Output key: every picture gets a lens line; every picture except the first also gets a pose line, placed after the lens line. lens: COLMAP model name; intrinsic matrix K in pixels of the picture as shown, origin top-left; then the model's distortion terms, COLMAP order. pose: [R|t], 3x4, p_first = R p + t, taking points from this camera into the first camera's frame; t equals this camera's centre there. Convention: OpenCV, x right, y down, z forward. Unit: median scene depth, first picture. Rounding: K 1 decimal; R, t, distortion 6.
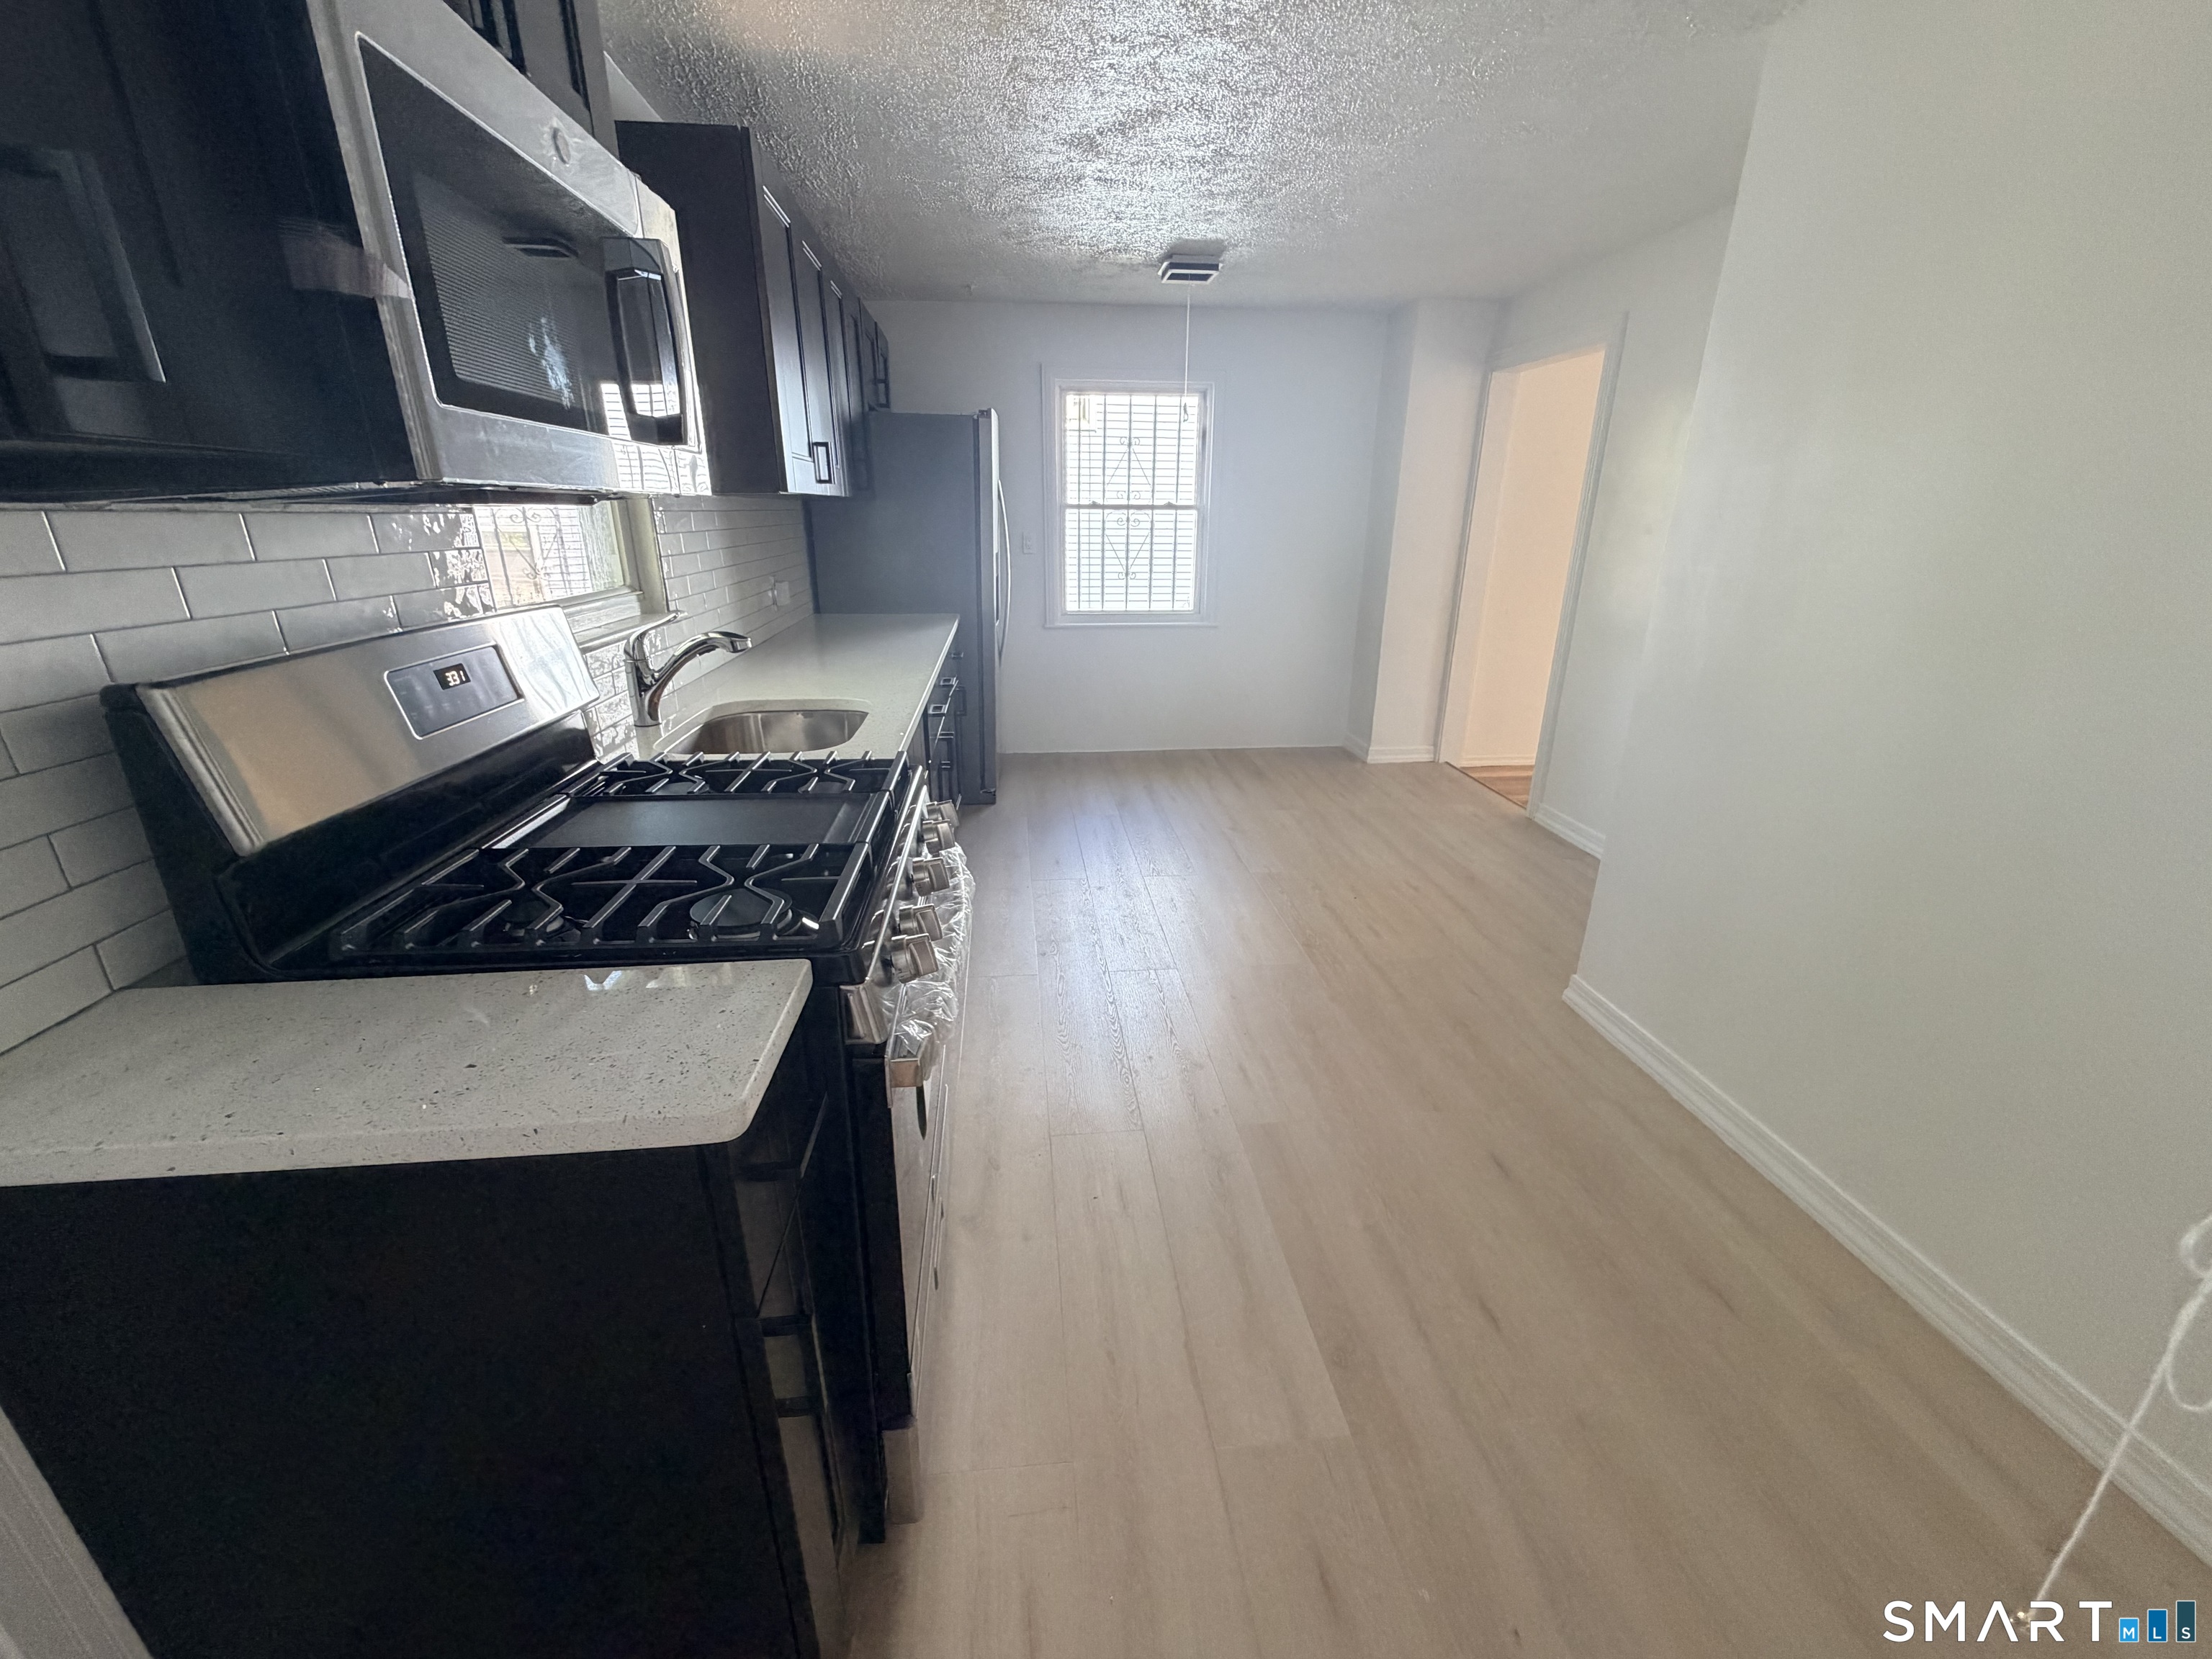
lens RADIAL K [[884.1, 0, 1101.2], [0, 884.1, 828.4], [0, 0, 1]] dist [0.001103, -0.000238]
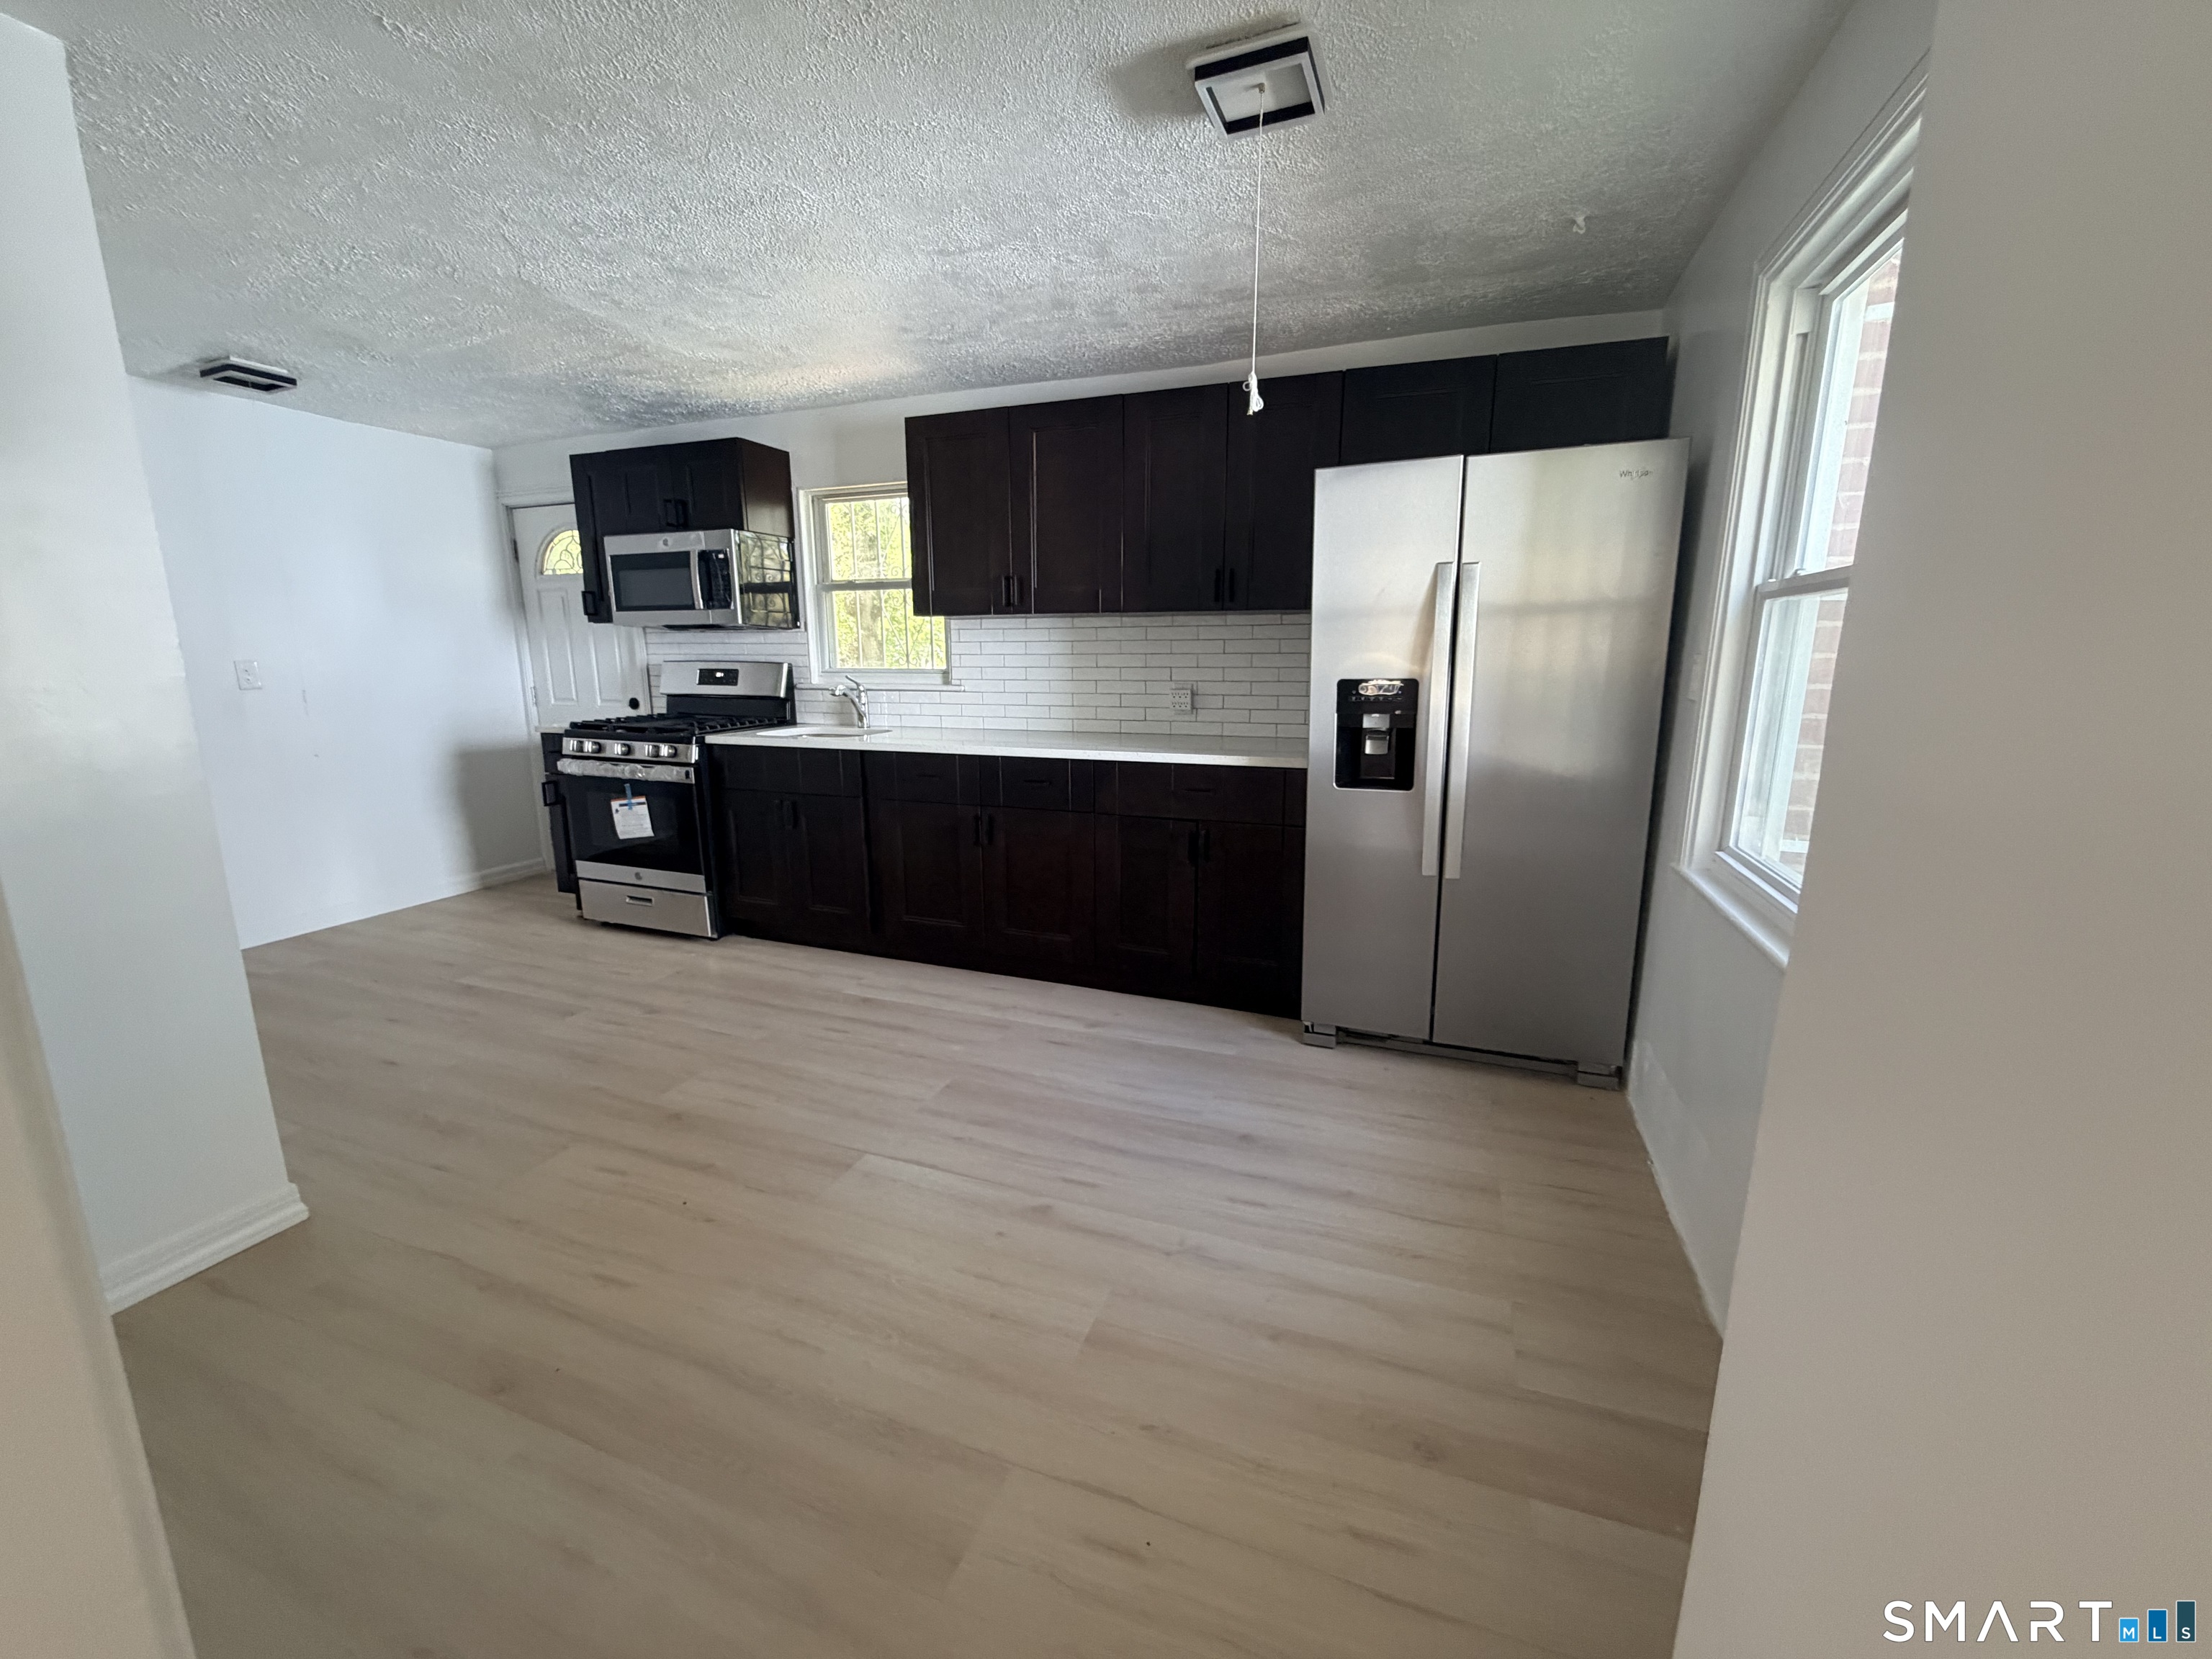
lens RADIAL K [[884.1, 0, 1100.7], [0, 884.1, 827.8], [0, 0, 1]] dist [0.001103, -0.000238]
pose [[-0.457622, 0.169865, -0.872771, 0.585094], [-0.301799, 0.893634, 0.332168, -0.406193], [0.836361, 0.415408, -0.357681, 1.218621]]
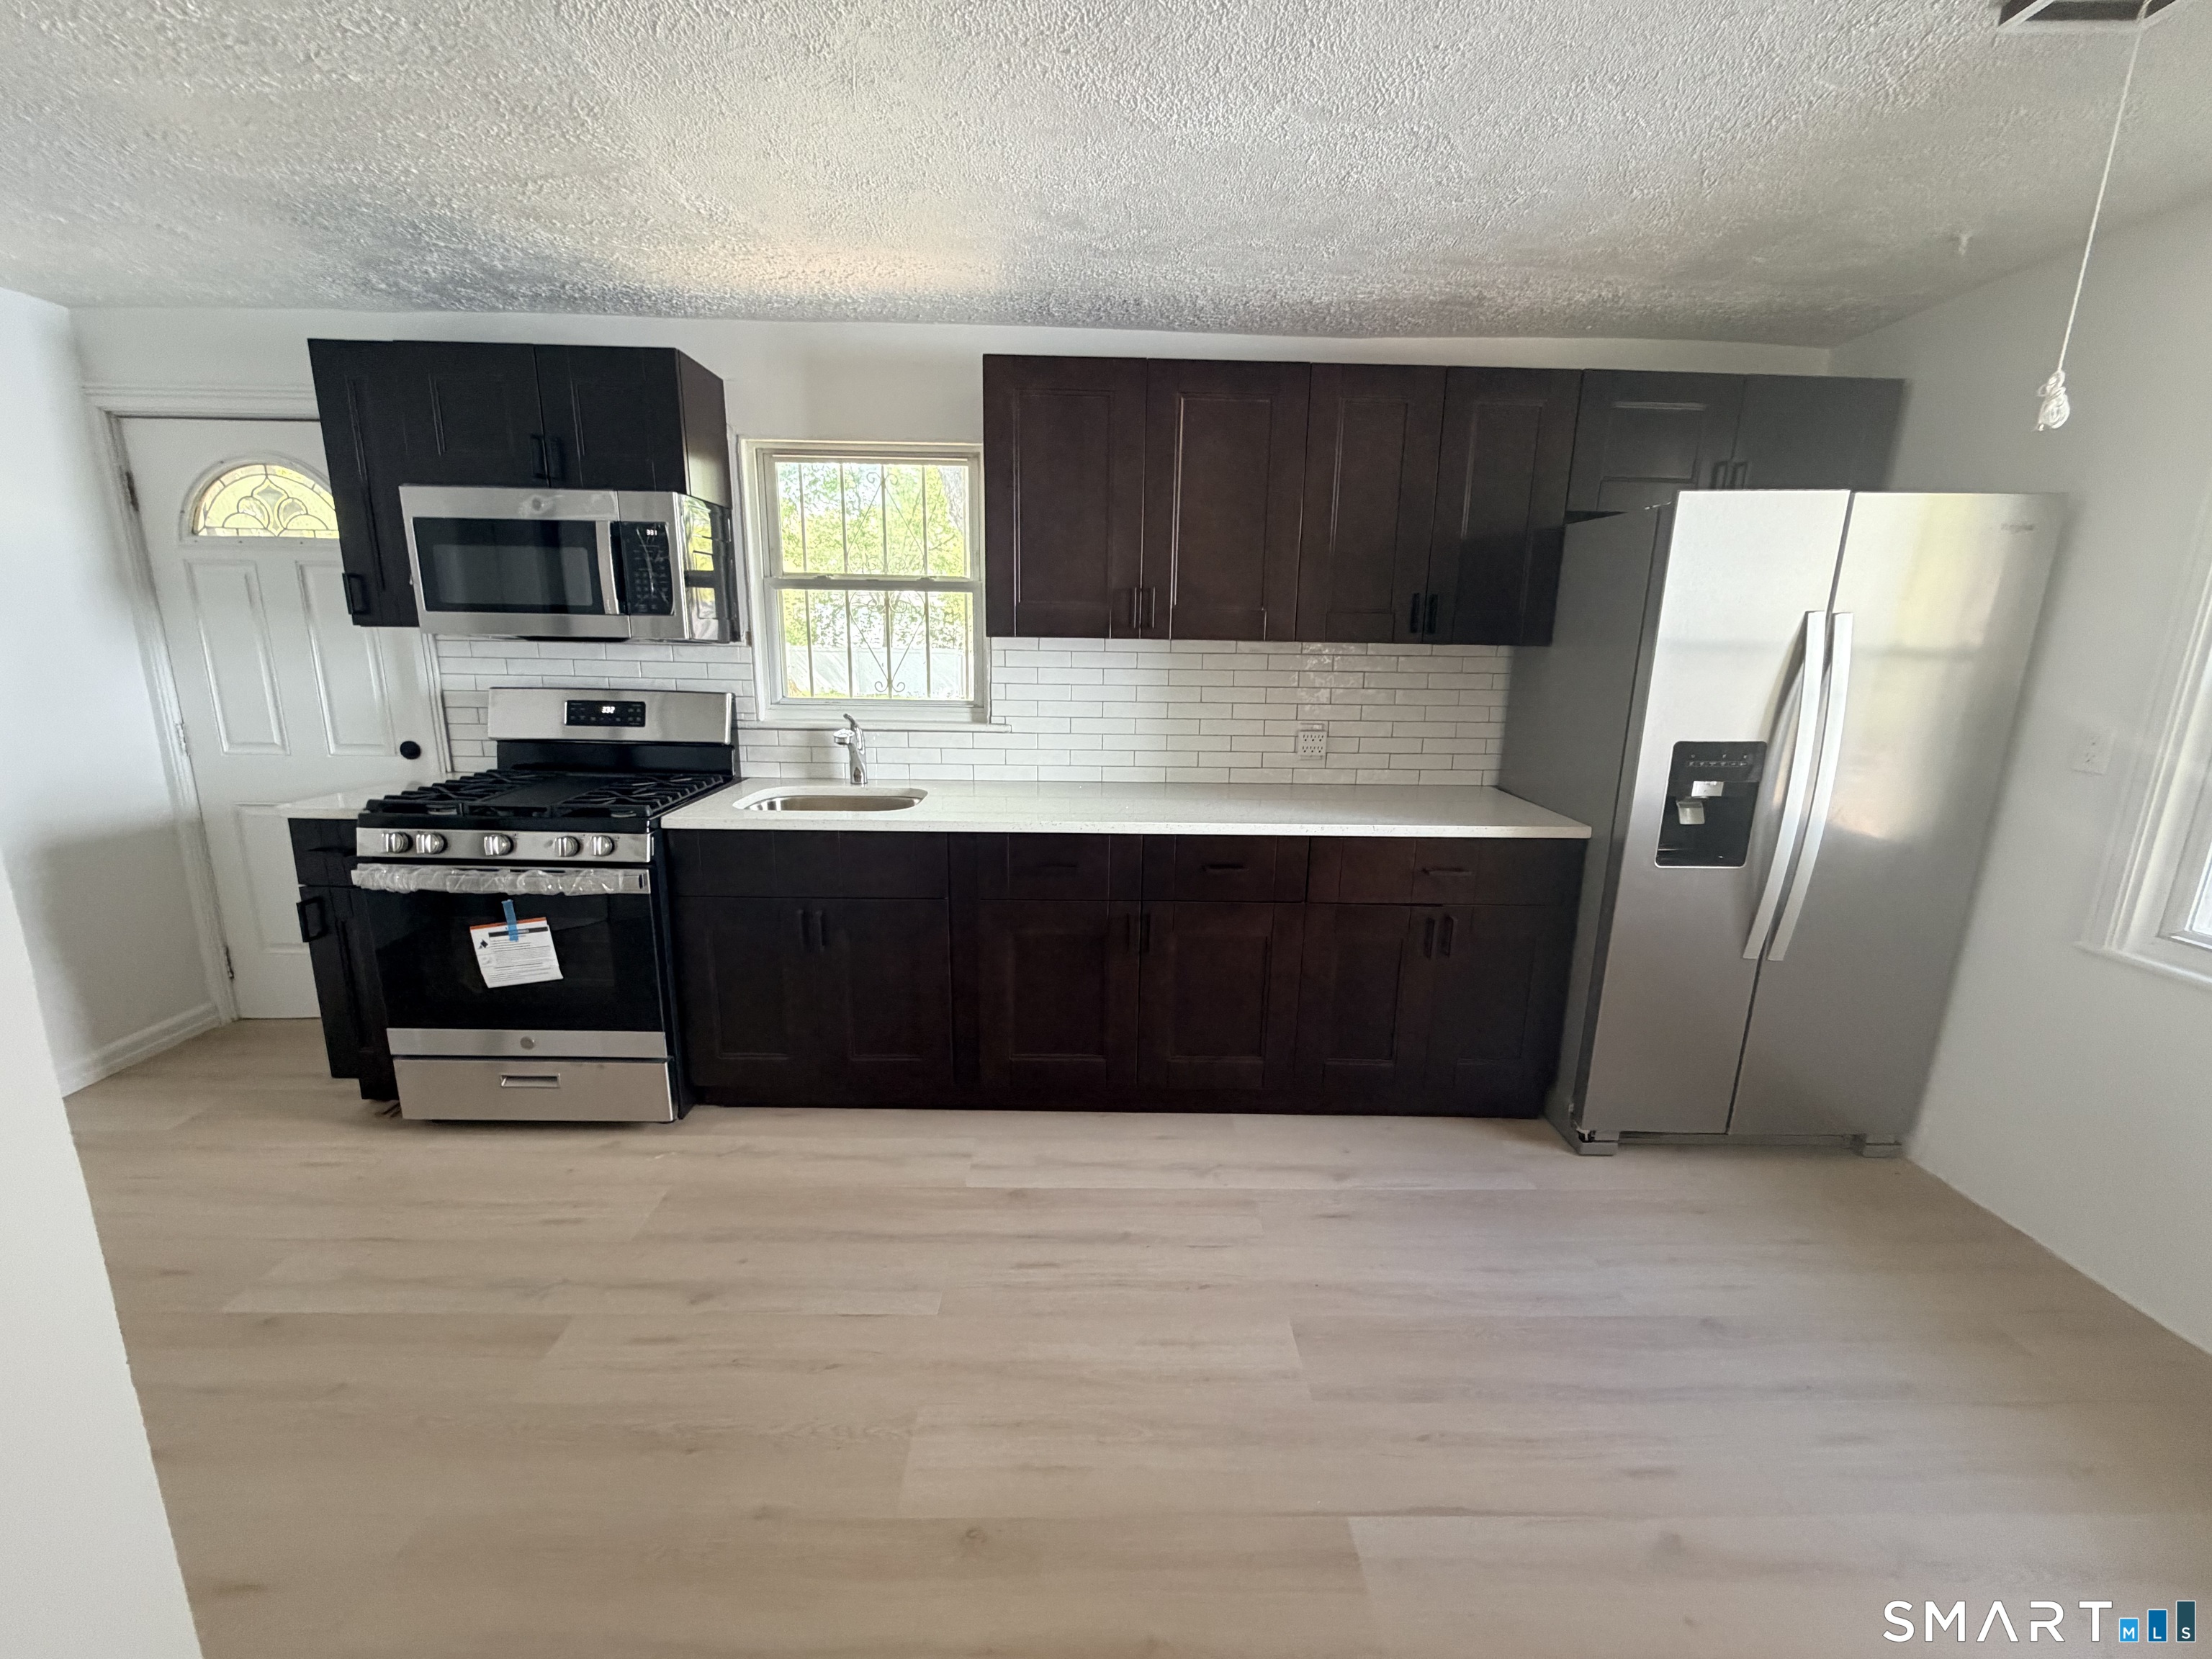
lens RADIAL K [[884.1, 0, 1103.4], [0, 884.1, 828.0], [0, 0, 1]] dist [0.001103, -0.000238]
pose [[-0.090715, 0.208432, -0.973821, 0.492979], [-0.353498, 0.907436, 0.227153, -0.282197], [0.931026, 0.364850, -0.008637, 0.747273]]
